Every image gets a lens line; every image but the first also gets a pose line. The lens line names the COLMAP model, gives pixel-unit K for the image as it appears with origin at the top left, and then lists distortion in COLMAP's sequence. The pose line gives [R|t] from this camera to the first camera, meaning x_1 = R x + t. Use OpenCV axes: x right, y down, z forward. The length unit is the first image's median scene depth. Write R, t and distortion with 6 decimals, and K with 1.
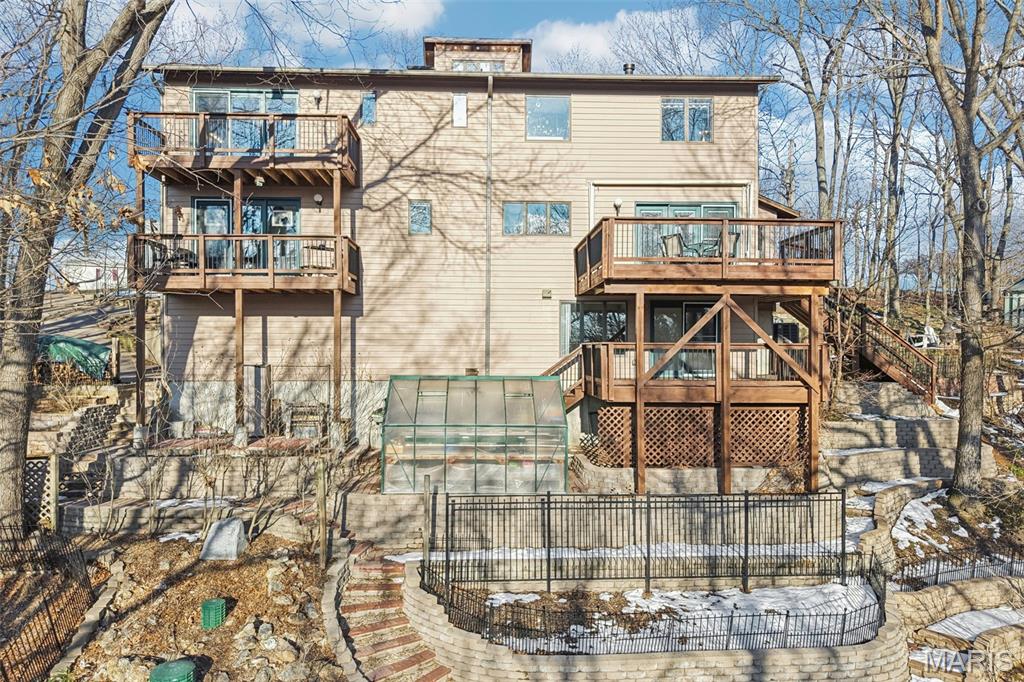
lens RADIAL K [[698.1, 0, 510.1], [0, 698.1, 342.7], [0, 0, 1]] dist [-0.011721, -0.000181]
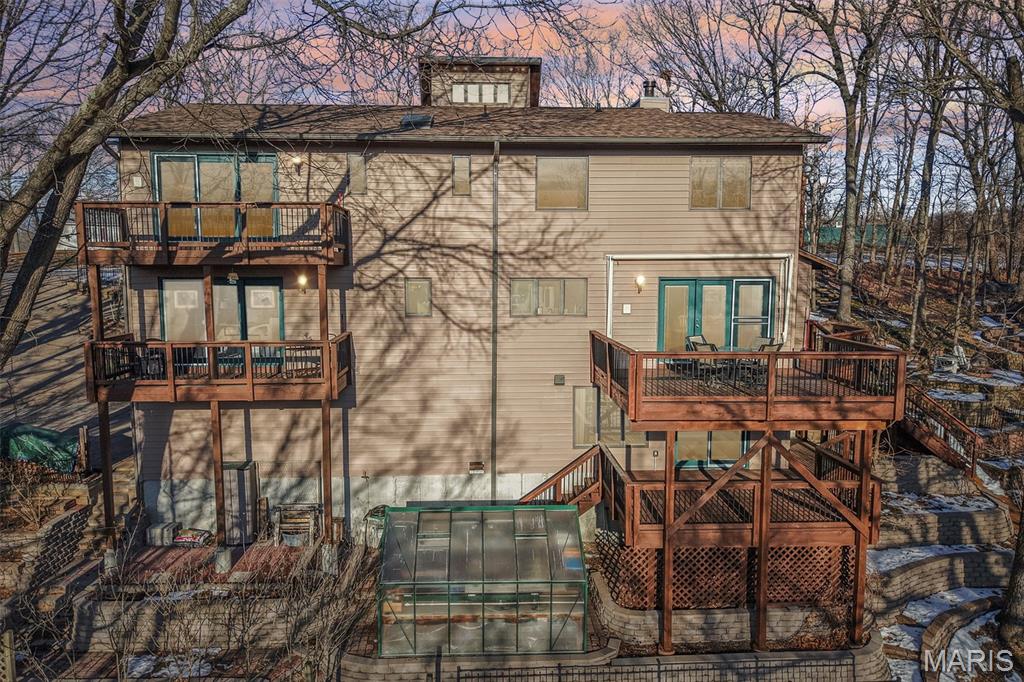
lens RADIAL K [[698.1, 0, 513.1], [0, 698.1, 339.6], [0, 0, 1]] dist [-0.011721, -0.000181]
pose [[0.999995, -0.001111, 0.002927, -0.011043], [0.000832, 0.995609, 0.093606, -0.210850], [-0.003018, -0.093603, 0.995605, 0.111325]]
